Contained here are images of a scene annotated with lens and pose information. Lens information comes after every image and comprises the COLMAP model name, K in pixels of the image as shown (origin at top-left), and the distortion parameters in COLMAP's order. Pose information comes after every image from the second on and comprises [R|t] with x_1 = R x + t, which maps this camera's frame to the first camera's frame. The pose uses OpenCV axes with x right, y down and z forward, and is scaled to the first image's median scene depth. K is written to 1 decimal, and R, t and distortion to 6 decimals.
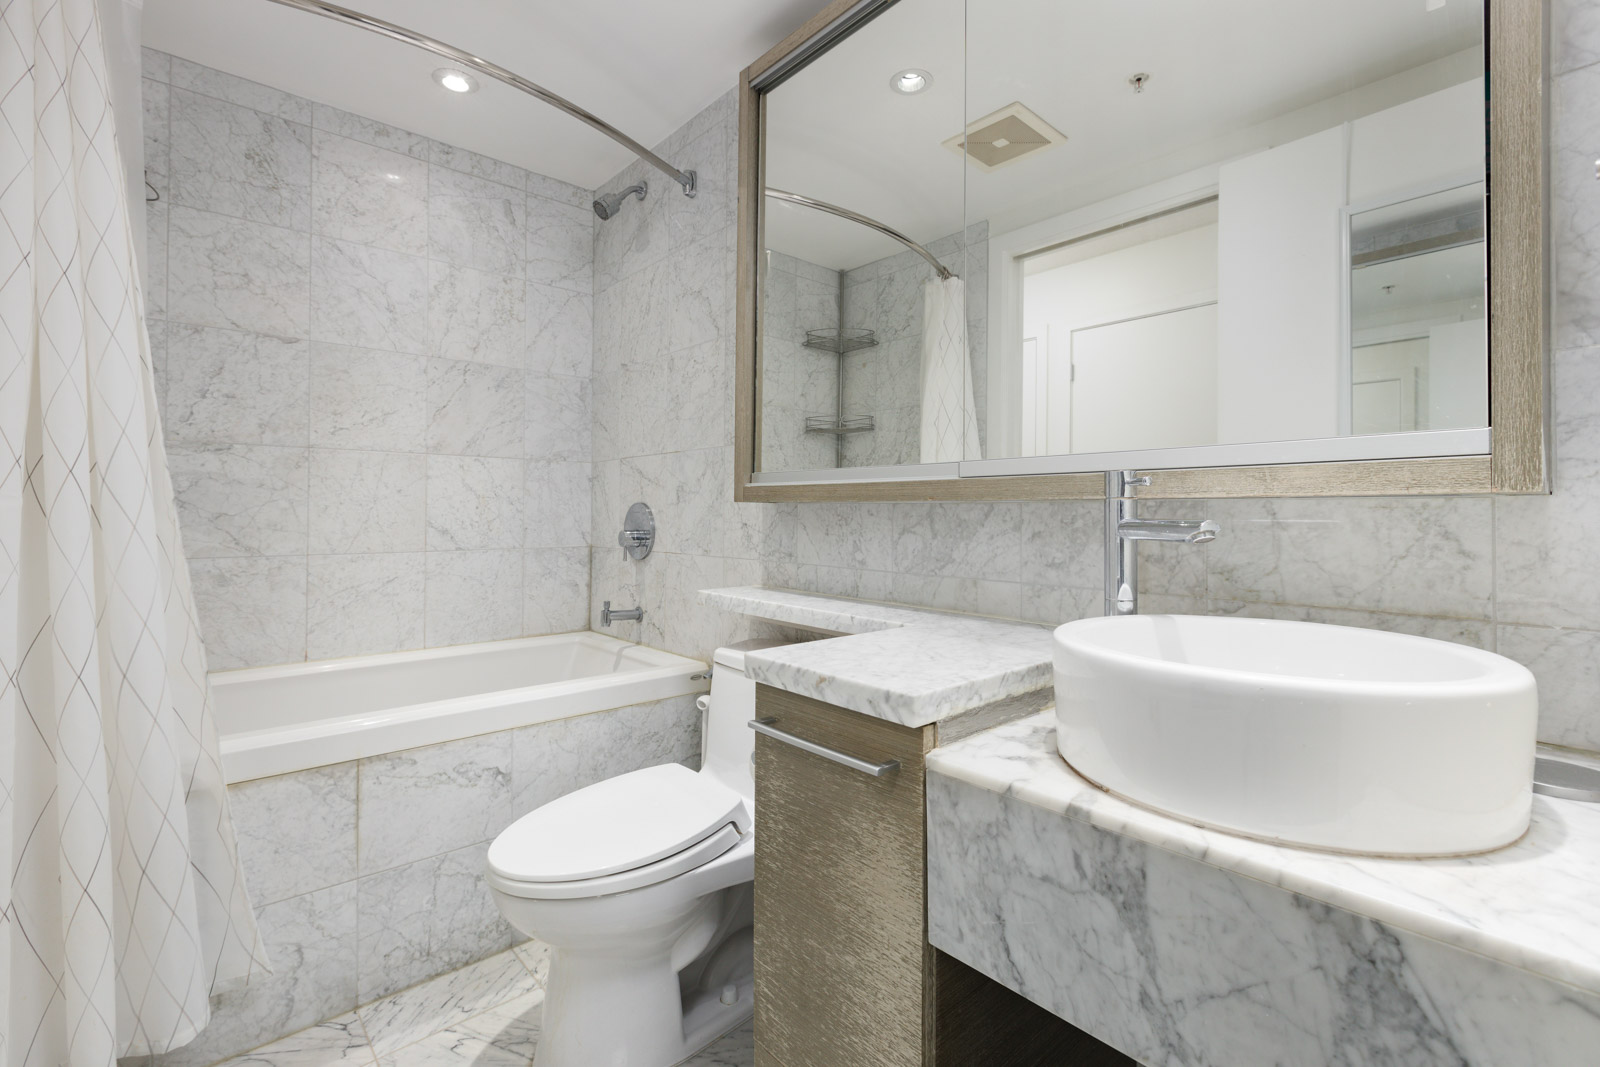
lens RADIAL K [[711.1, 0, 797.8], [0, 711.1, 506.4], [0, 0, 1]] dist [-0.000477, -0.000988]
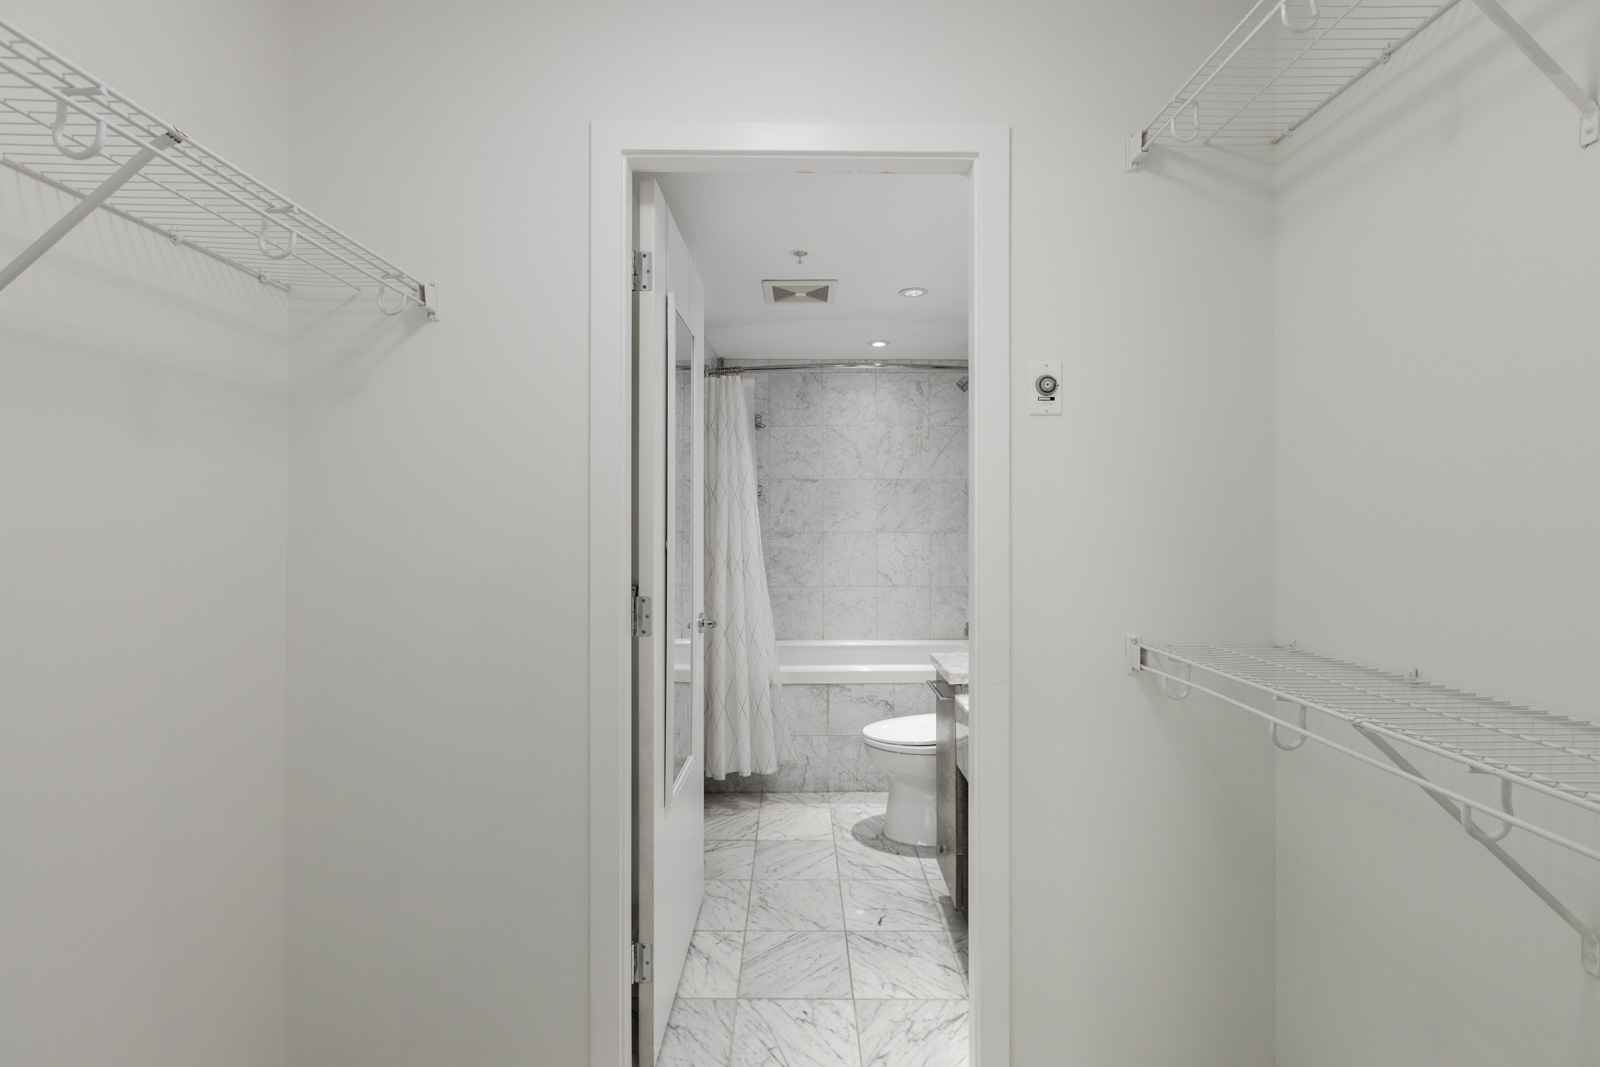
lens RADIAL K [[714.2, 0, 799.1], [0, 714.2, 515.9], [0, 0, 1]] dist [-0.016130, -0.000190]
pose [[0.748708, -0.008796, -0.662841, 0.616926], [0.012141, 0.999926, 0.000445, -0.137440], [0.662788, -0.008381, 0.748760, -0.570819]]
